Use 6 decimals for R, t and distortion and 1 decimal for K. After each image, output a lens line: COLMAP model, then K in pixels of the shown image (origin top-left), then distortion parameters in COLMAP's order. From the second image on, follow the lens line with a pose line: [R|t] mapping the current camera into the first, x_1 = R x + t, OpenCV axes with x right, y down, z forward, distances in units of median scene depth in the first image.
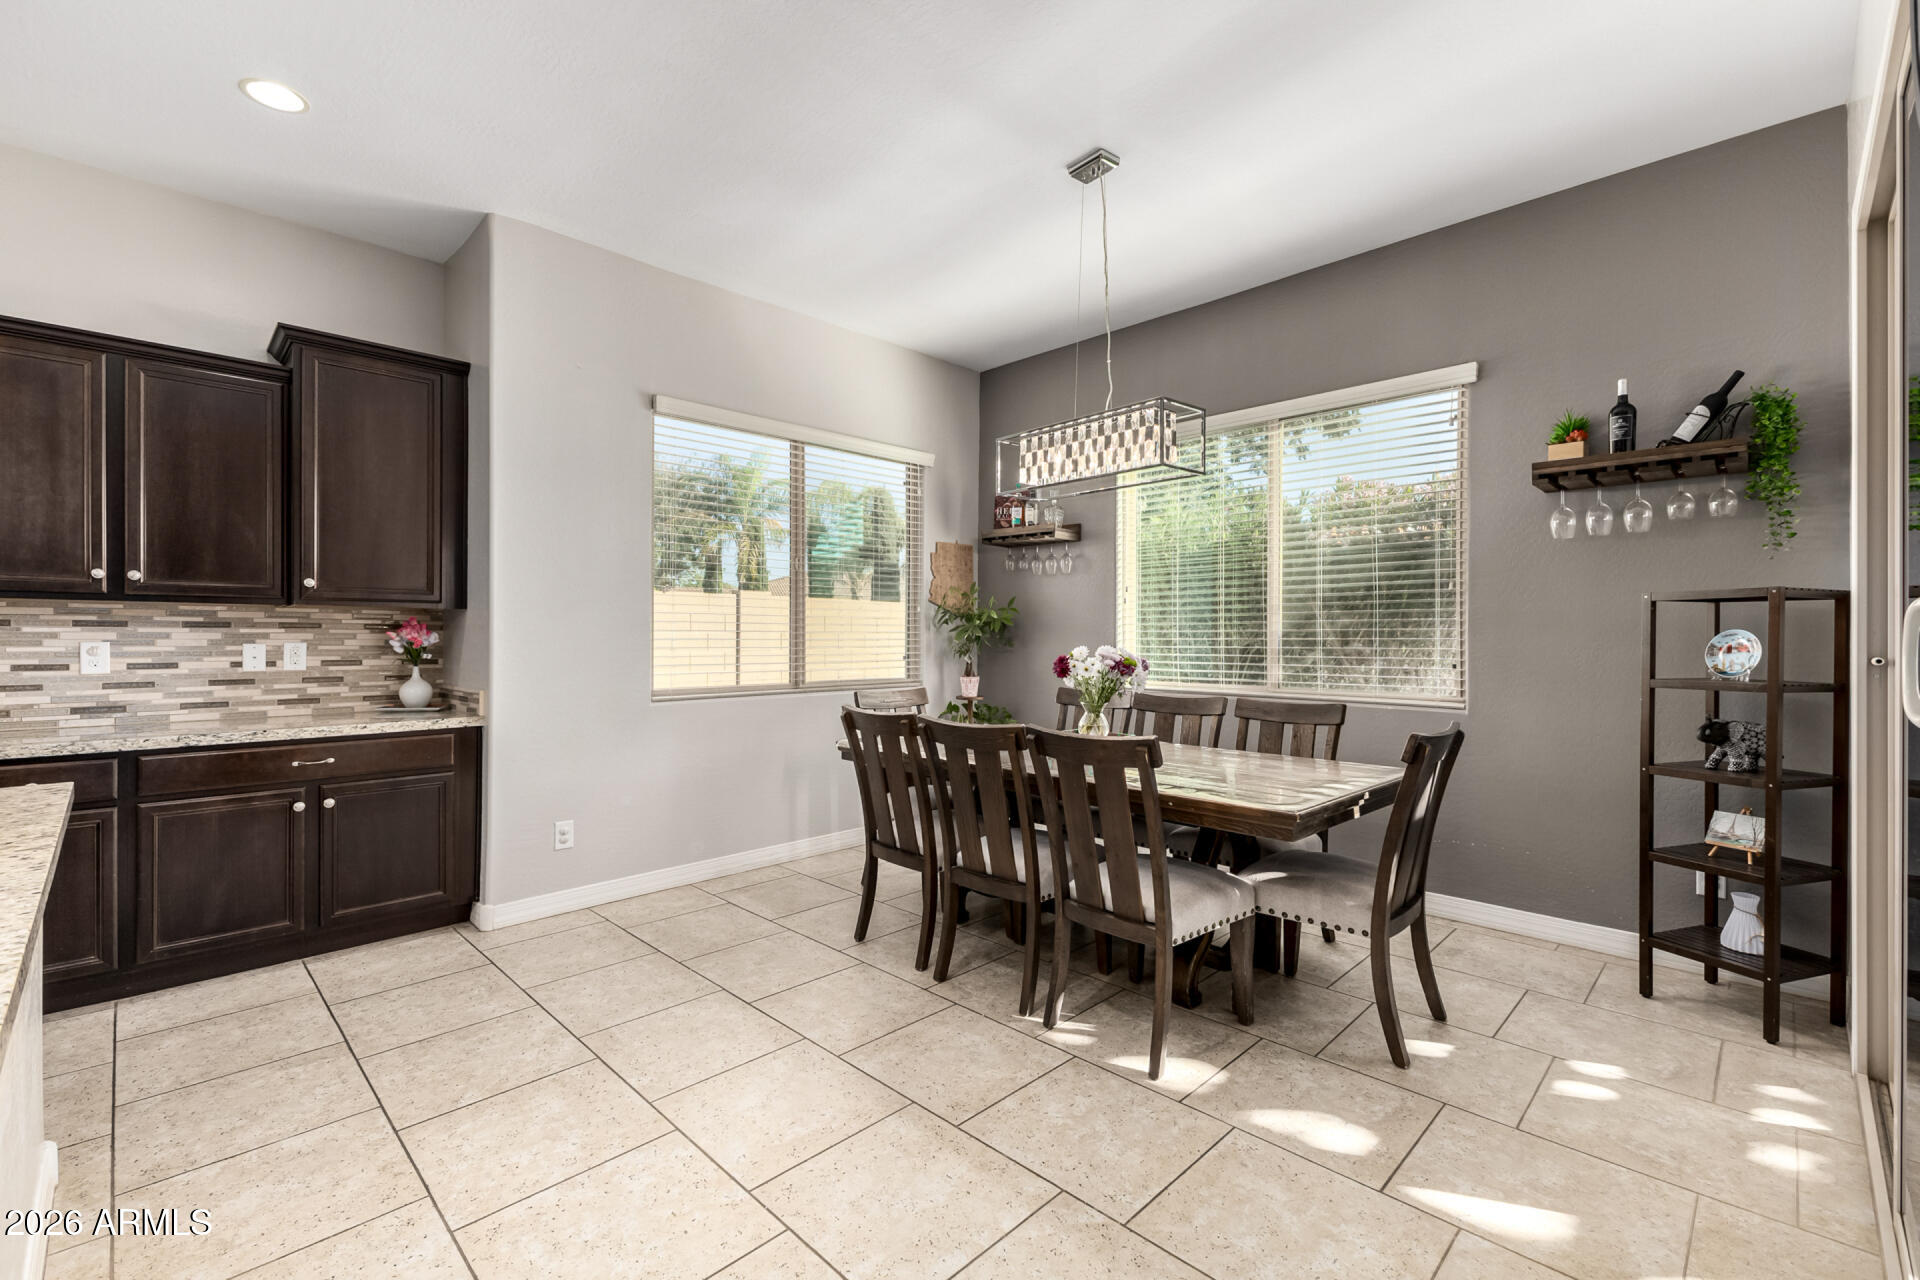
lens RADIAL K [[823.3, 0, 958.3], [0, 823.3, 636.7], [0, 0, 1]] dist [0.027621, -0.007156]
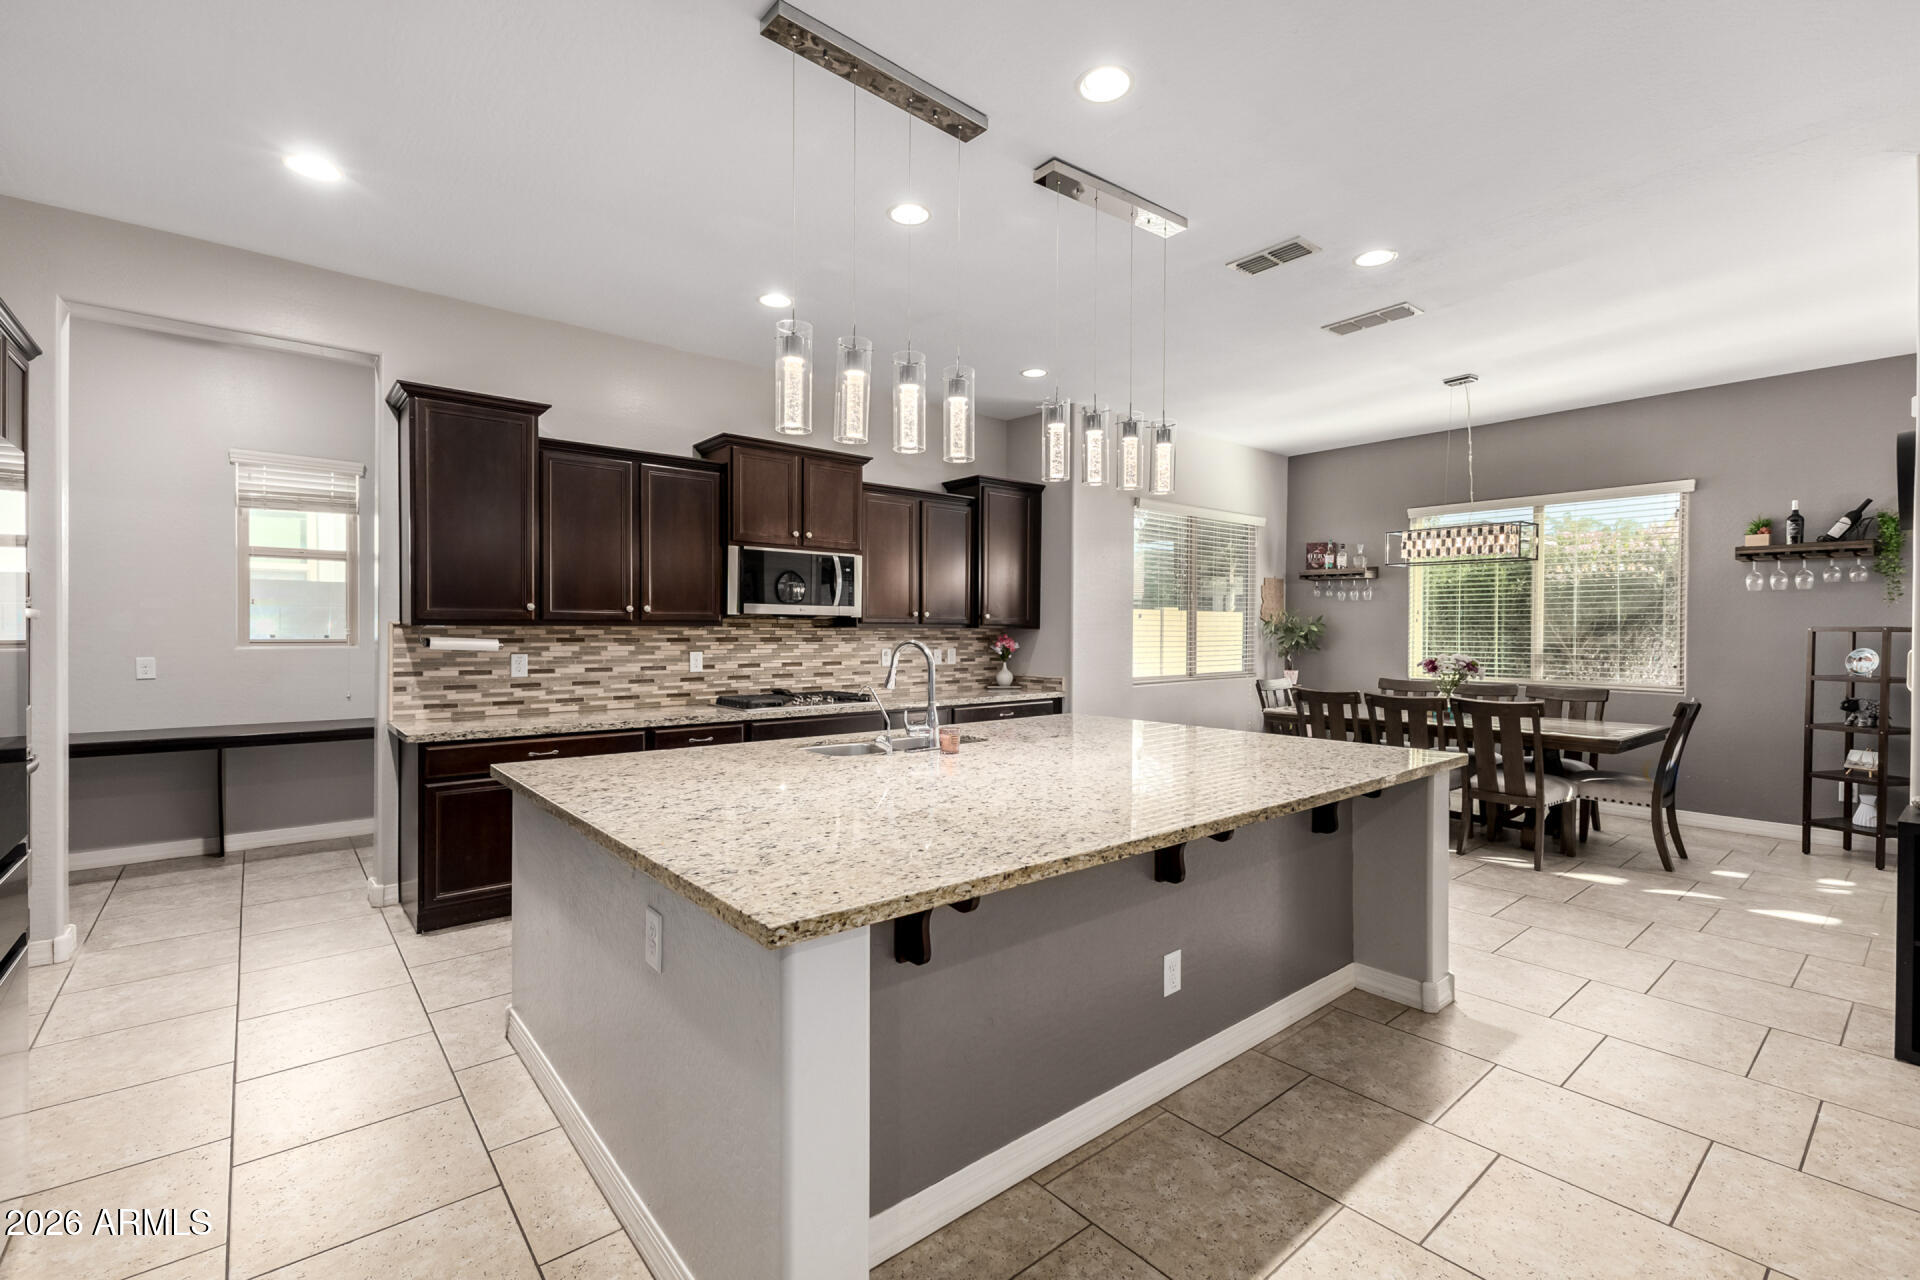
lens RADIAL K [[823.3, 0, 958.3], [0, 823.3, 636.7], [0, 0, 1]] dist [0.027621, -0.007156]
pose [[0.995077, 0.003099, -0.099052, -0.690683], [-0.002263, 0.999961, 0.008543, -0.036965], [0.099075, -0.008277, 0.995046, -0.825472]]
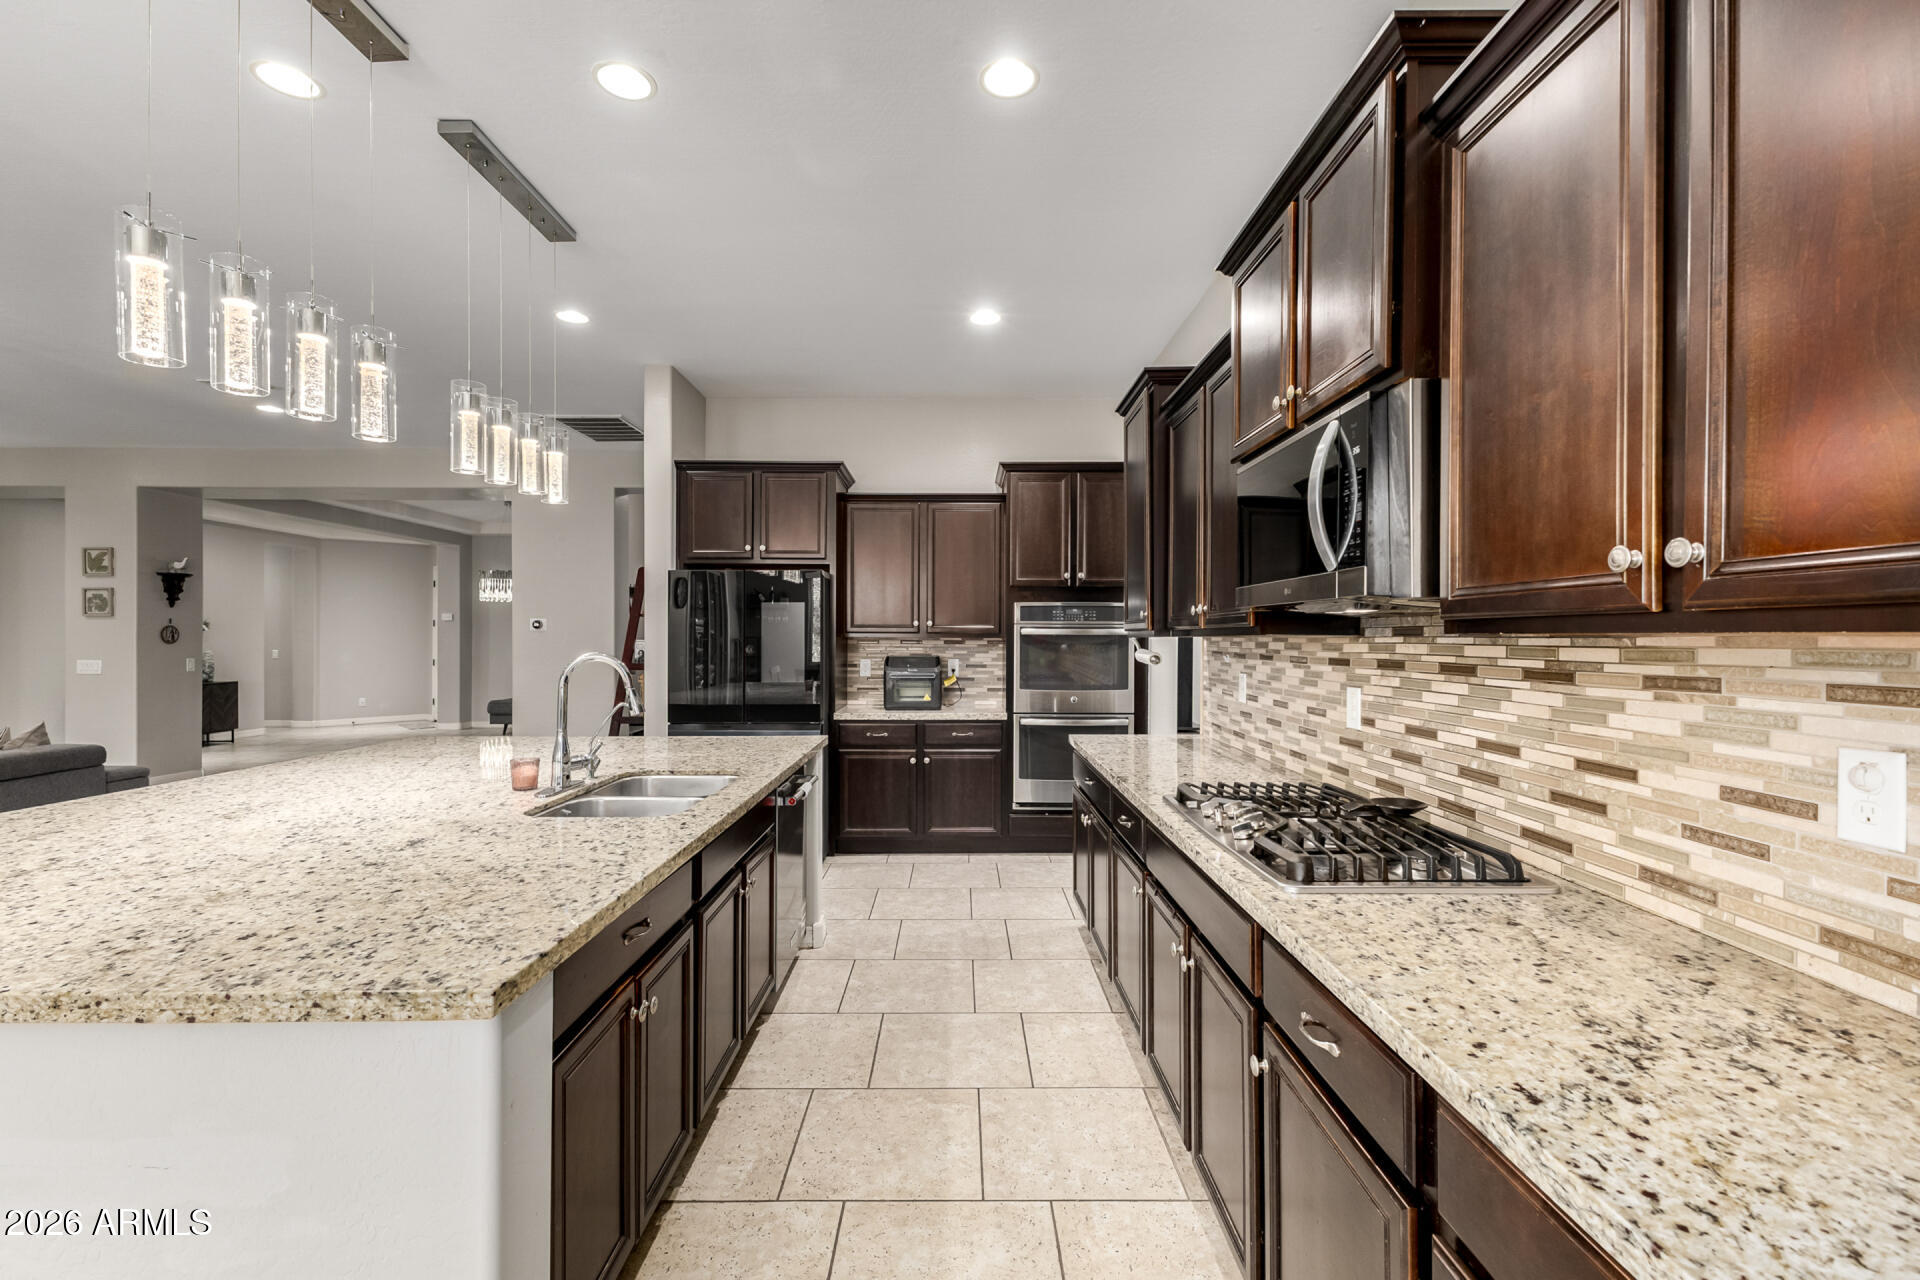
lens RADIAL K [[823.3, 0, 958.3], [0, 823.3, 636.7], [0, 0, 1]] dist [0.027621, -0.007156]
pose [[-0.709383, -0.010633, -0.704743, -0.534432], [-0.010419, 0.999935, -0.004599, -0.033964], [0.704746, 0.004080, -0.709448, 0.992693]]
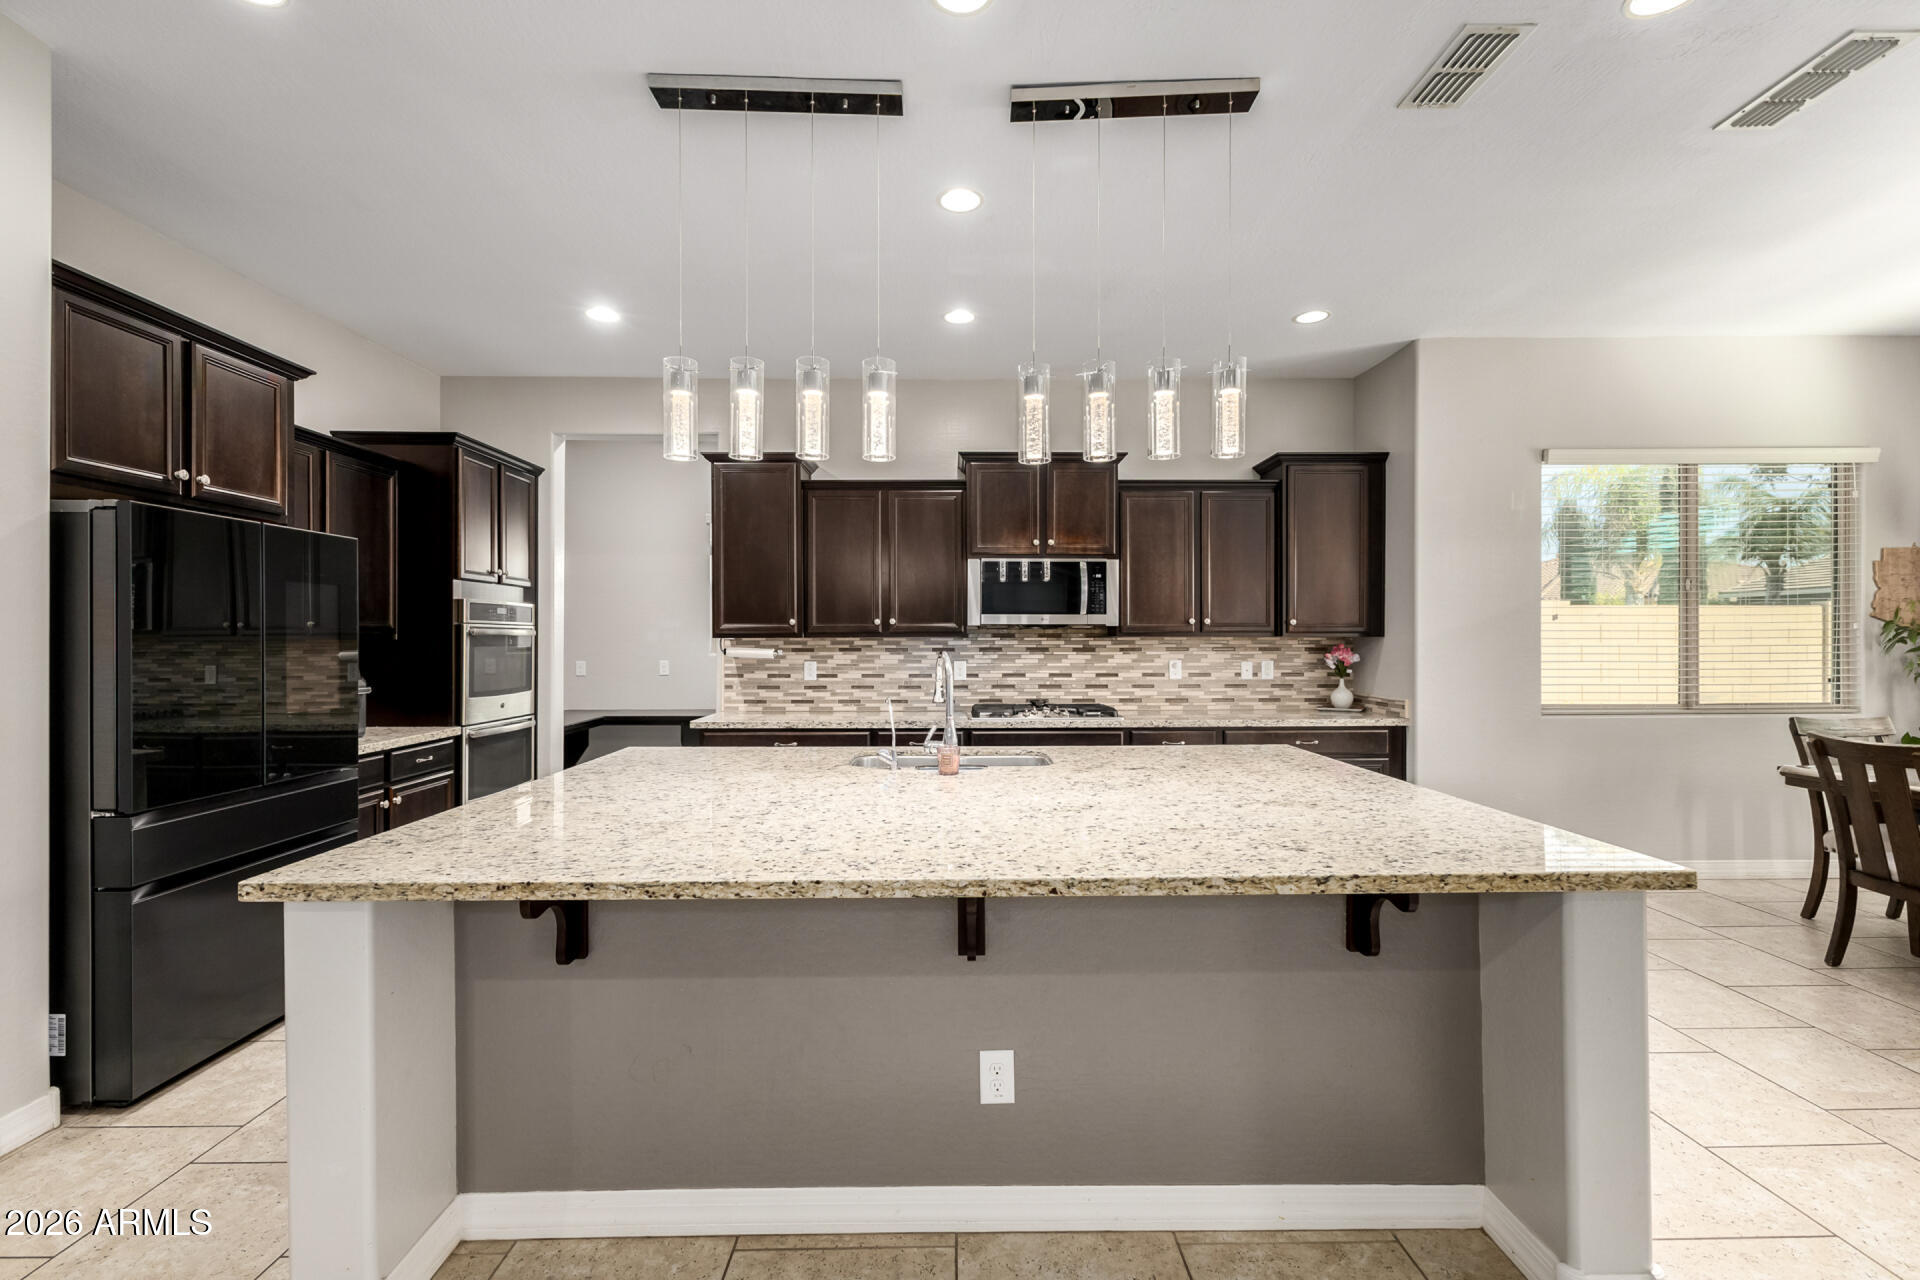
lens RADIAL K [[825.3, 0, 961.6], [0, 825.3, 635.8], [0, 0, 1]] dist [0.017964, -0.007479]
pose [[0.714068, -0.006849, -0.700043, -0.170697], [0.004035, 0.999976, -0.005668, -0.035135], [0.700065, 0.001223, 0.714078, -0.494336]]
